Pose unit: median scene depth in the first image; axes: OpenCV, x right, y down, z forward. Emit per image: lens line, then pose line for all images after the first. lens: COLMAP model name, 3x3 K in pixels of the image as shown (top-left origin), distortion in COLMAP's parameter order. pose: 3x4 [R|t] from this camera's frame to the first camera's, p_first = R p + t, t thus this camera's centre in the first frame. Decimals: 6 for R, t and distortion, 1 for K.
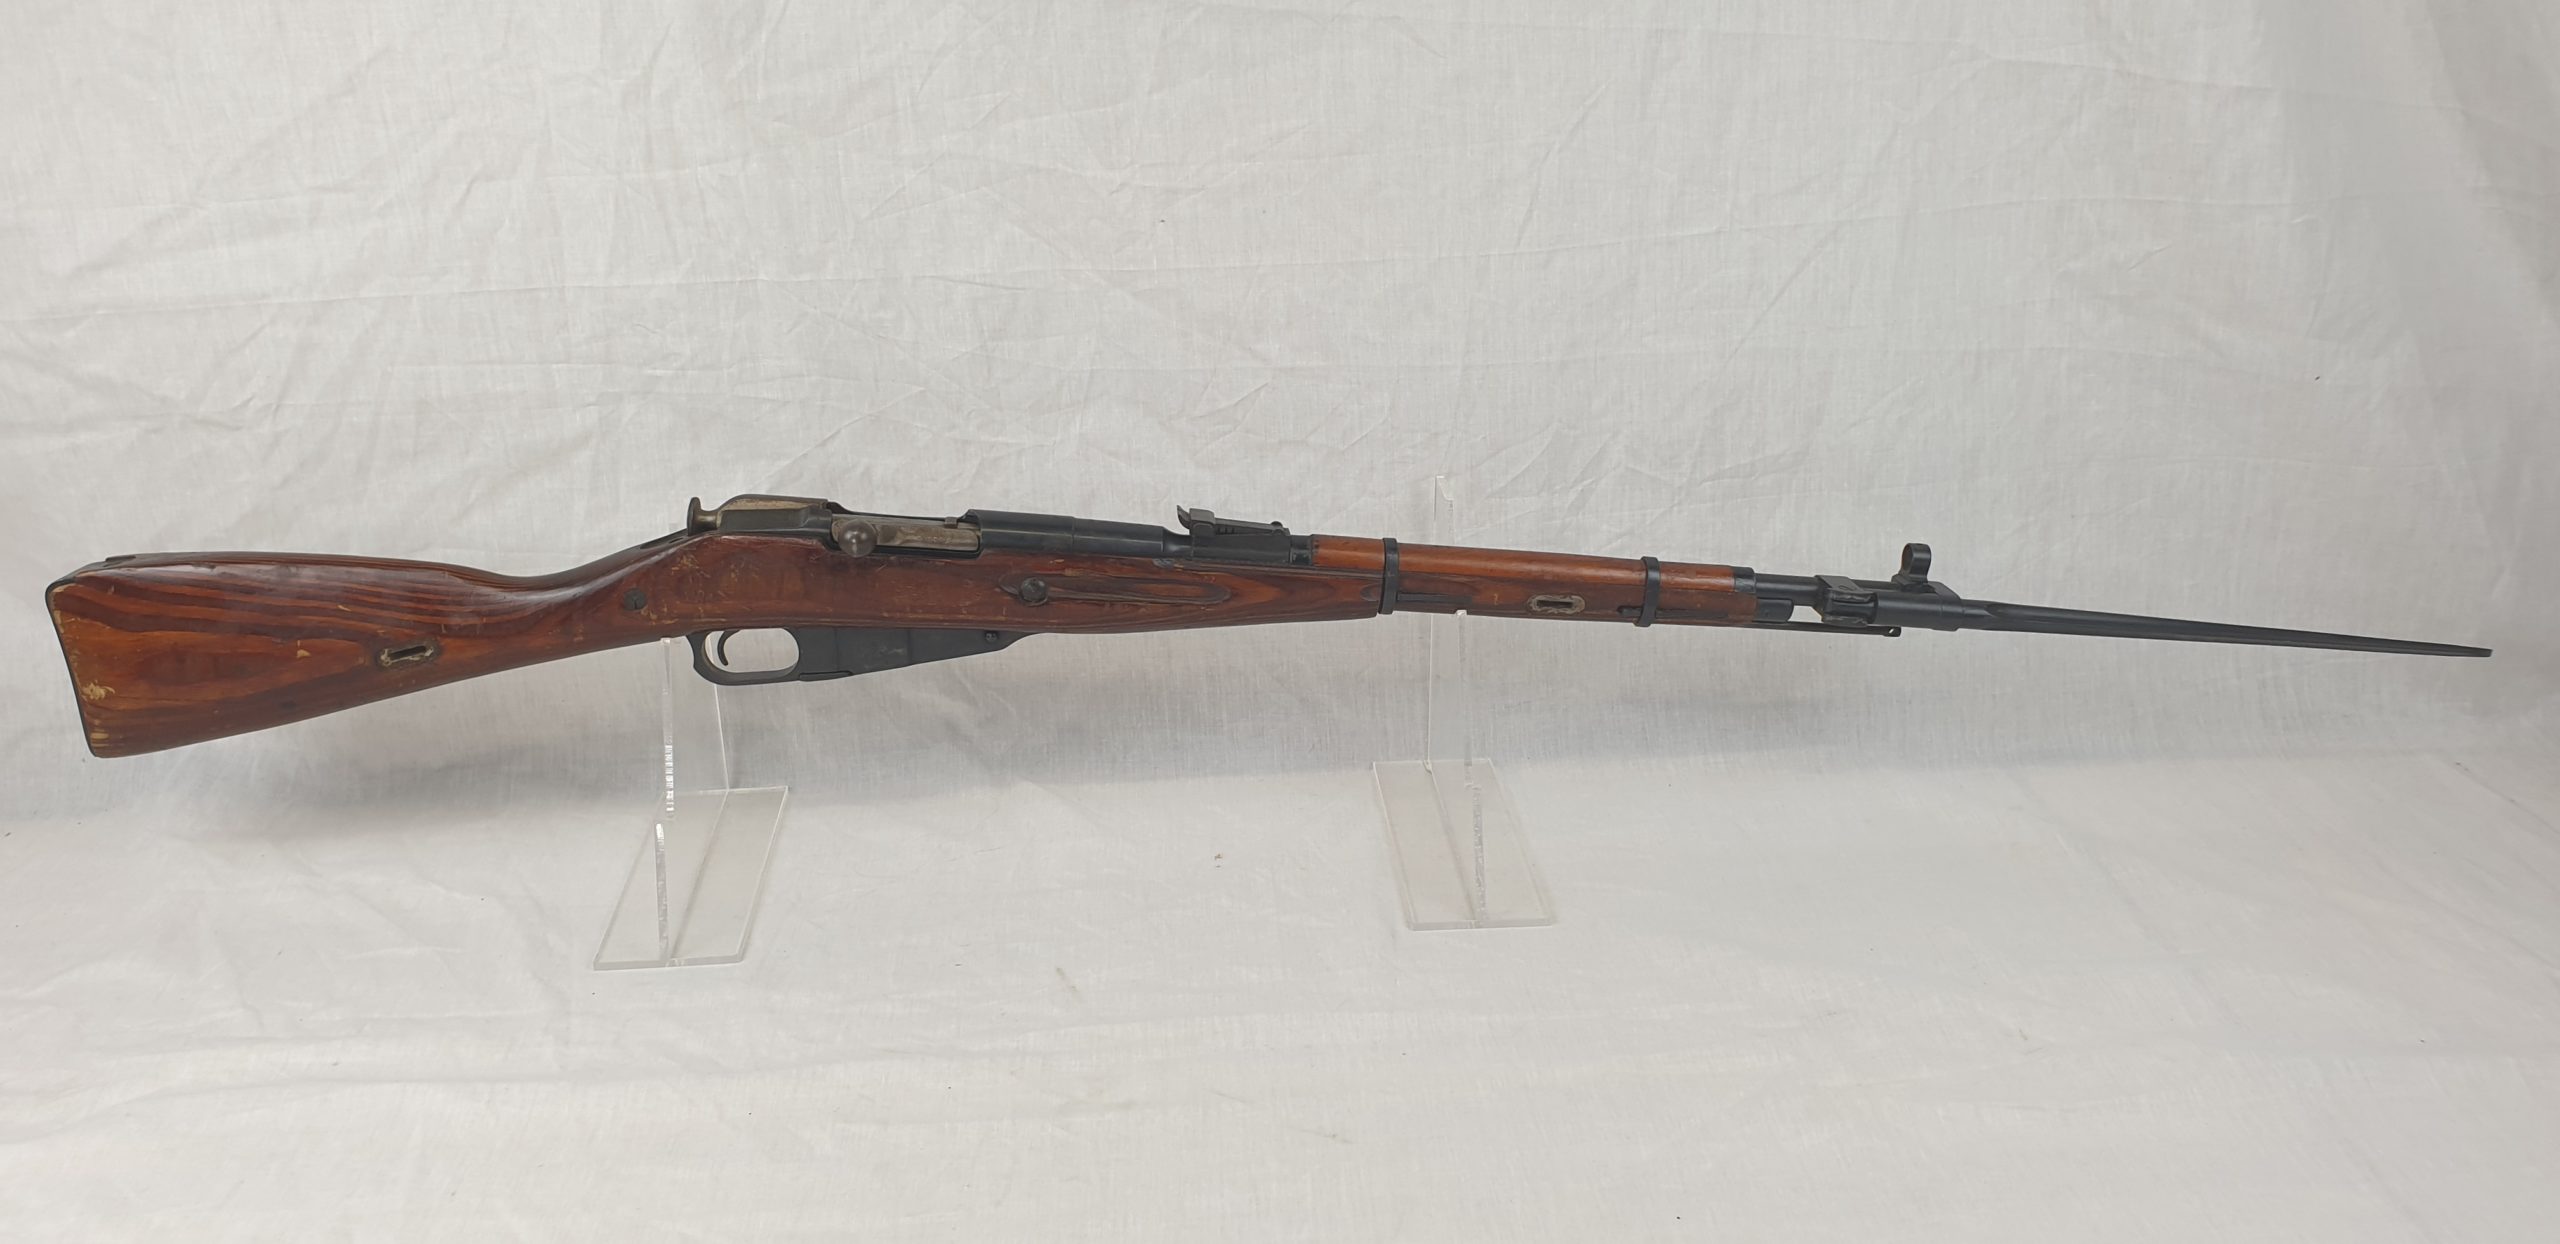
lens RADIAL K [[1976.1, 0, 1280.0], [0, 1976.1, 622.0], [0, 0, 1]] dist [0.036178, 0.000271]
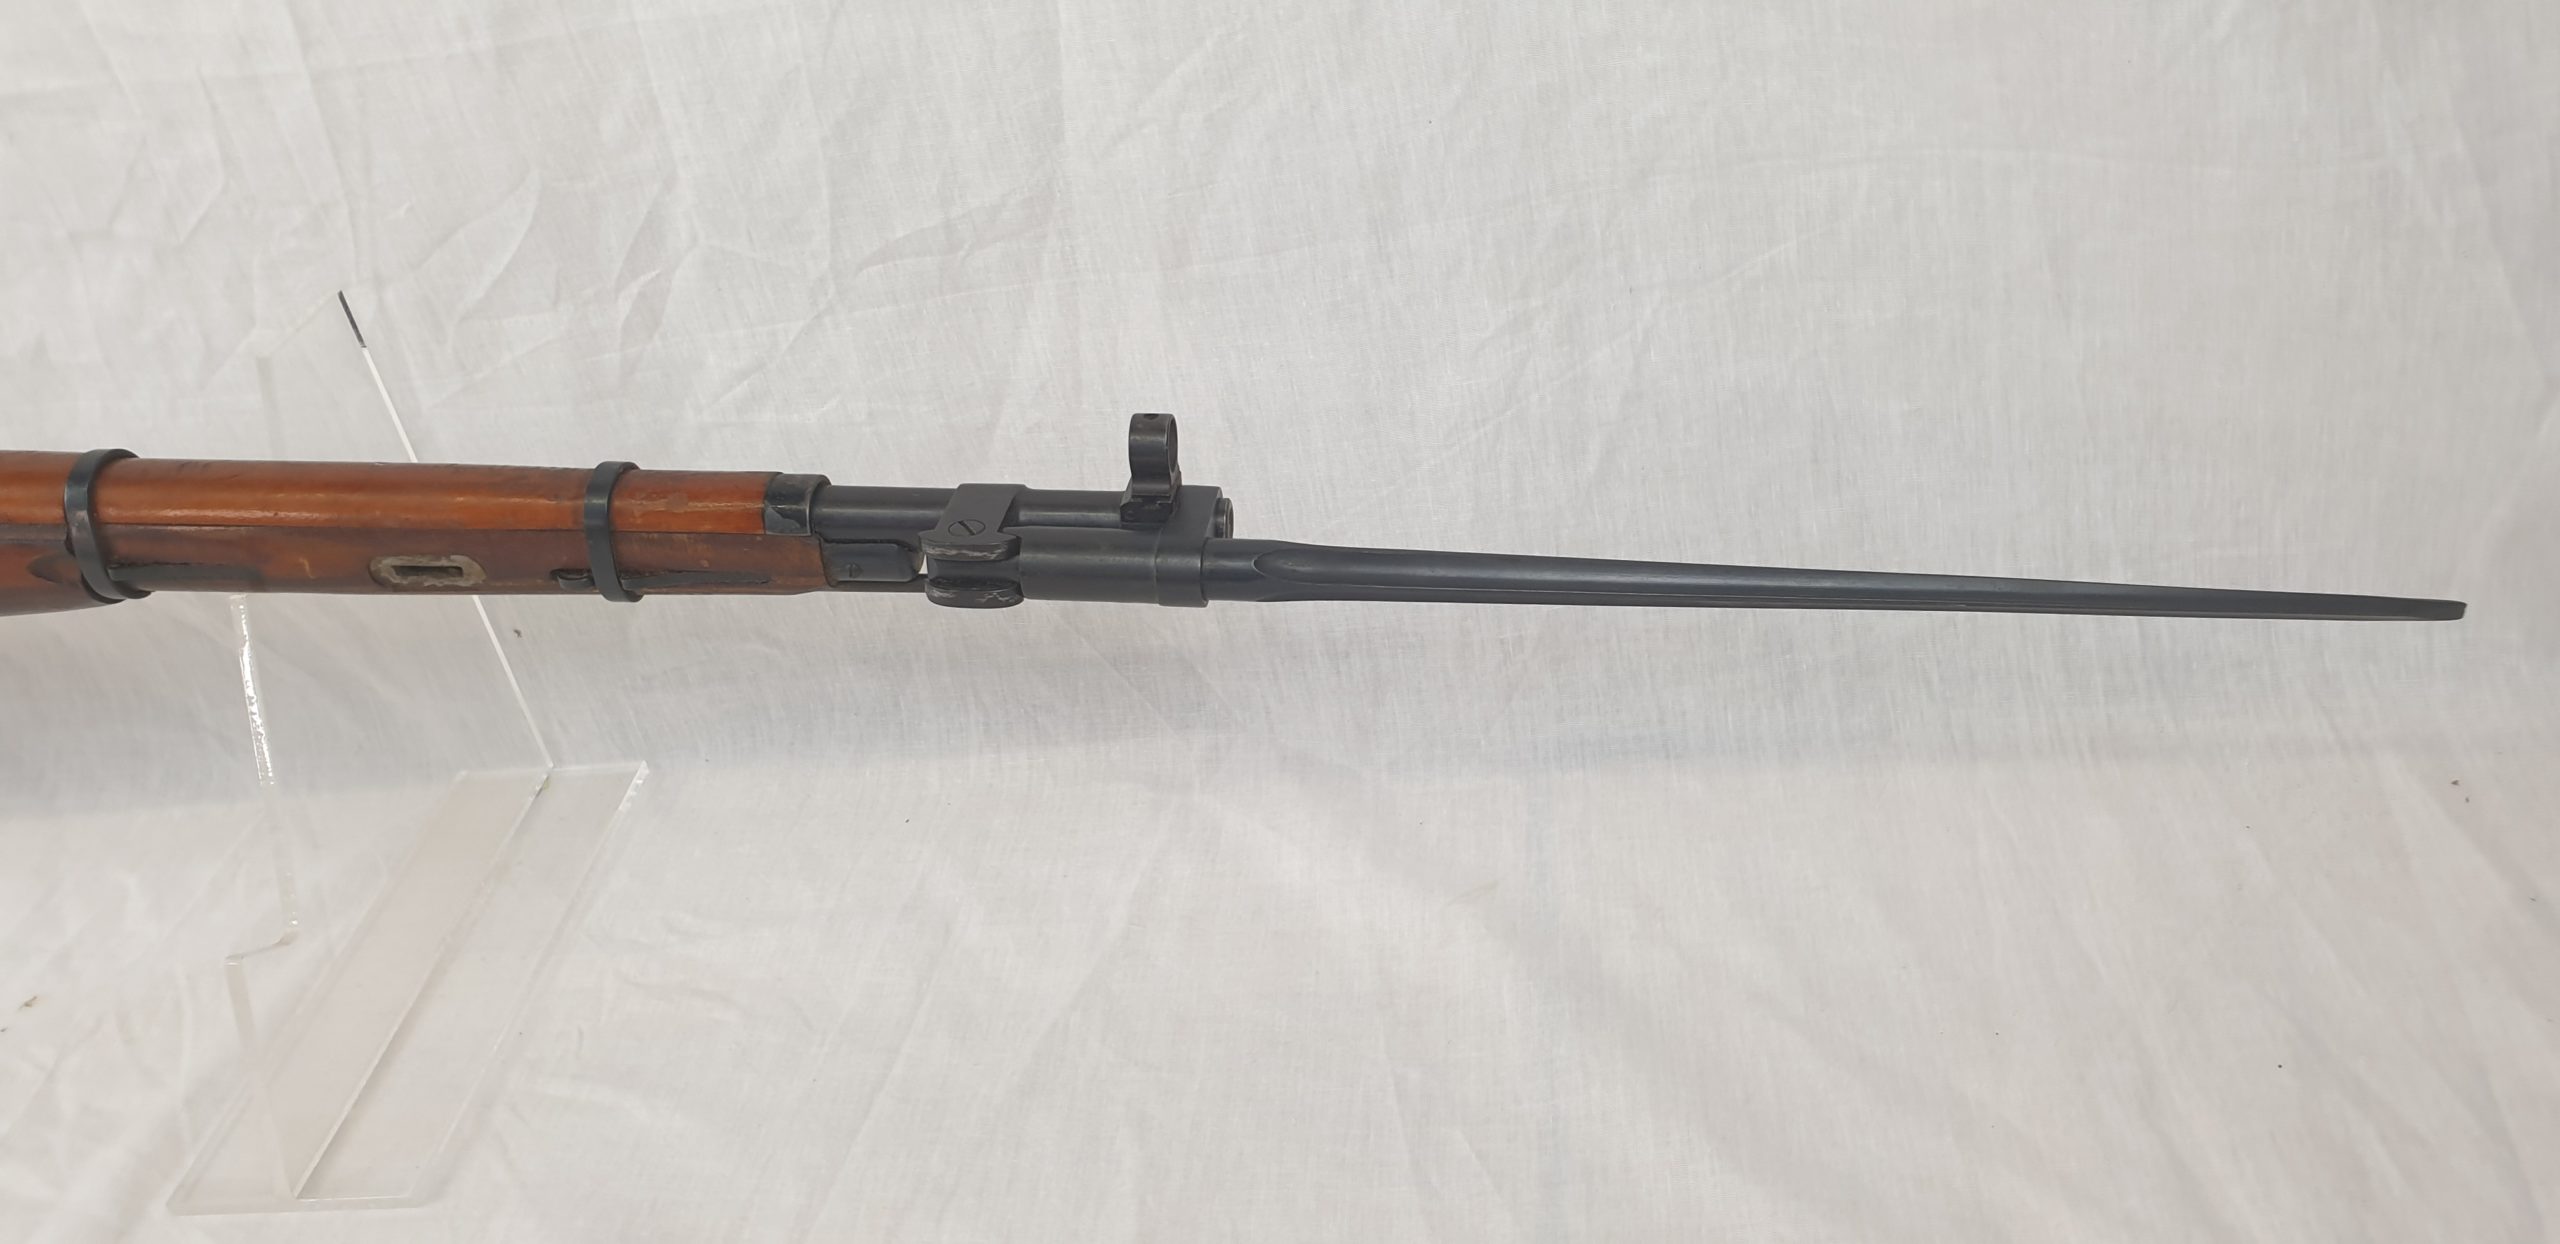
lens RADIAL K [[2072.4, 0, 1280.0], [0, 2072.4, 622.0], [0, 0, 1]] dist [0.005190, -0.004619]
pose [[0.985865, -0.022014, -0.166087, 0.423973], [0.056080, 0.977505, 0.203321, -0.087667], [0.157875, -0.209761, 0.964923, 0.509250]]
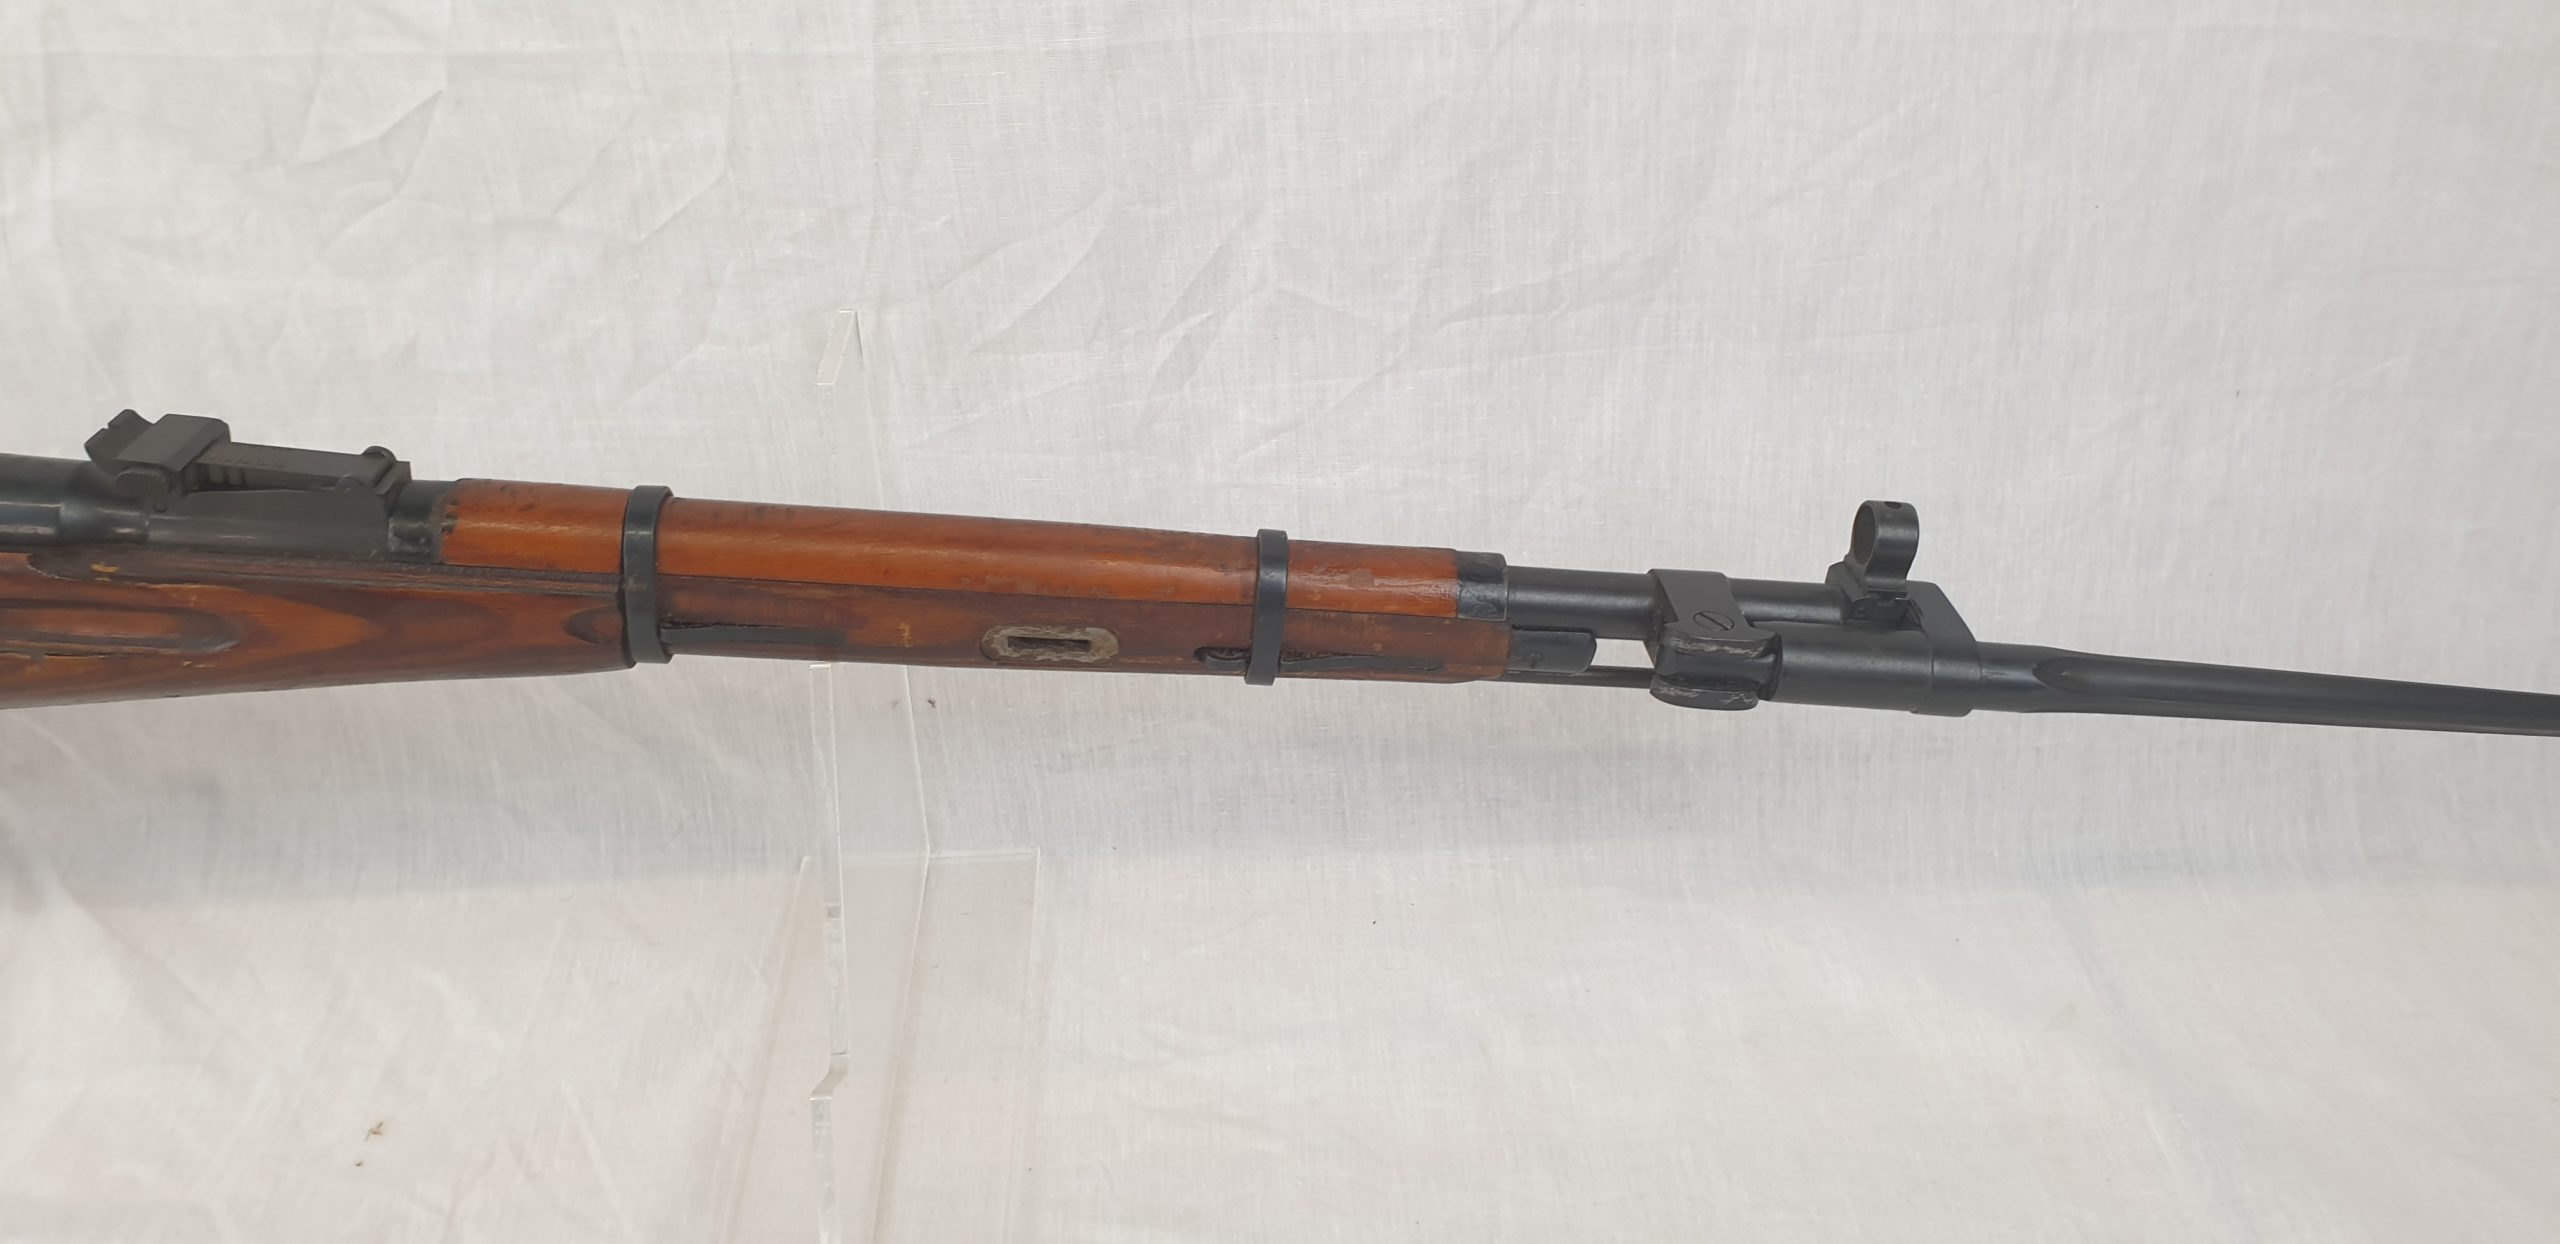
lens RADIAL K [[2071.7, 0, 1287.2], [0, 2071.7, 662.8], [0, 0, 1]] dist [0.194066, -0.573319]
pose [[0.999928, 0.011875, 0.001644, 0.185102], [-0.011962, 0.979269, 0.202208, -0.095084], [0.000791, -0.202214, 0.979341, 0.531010]]
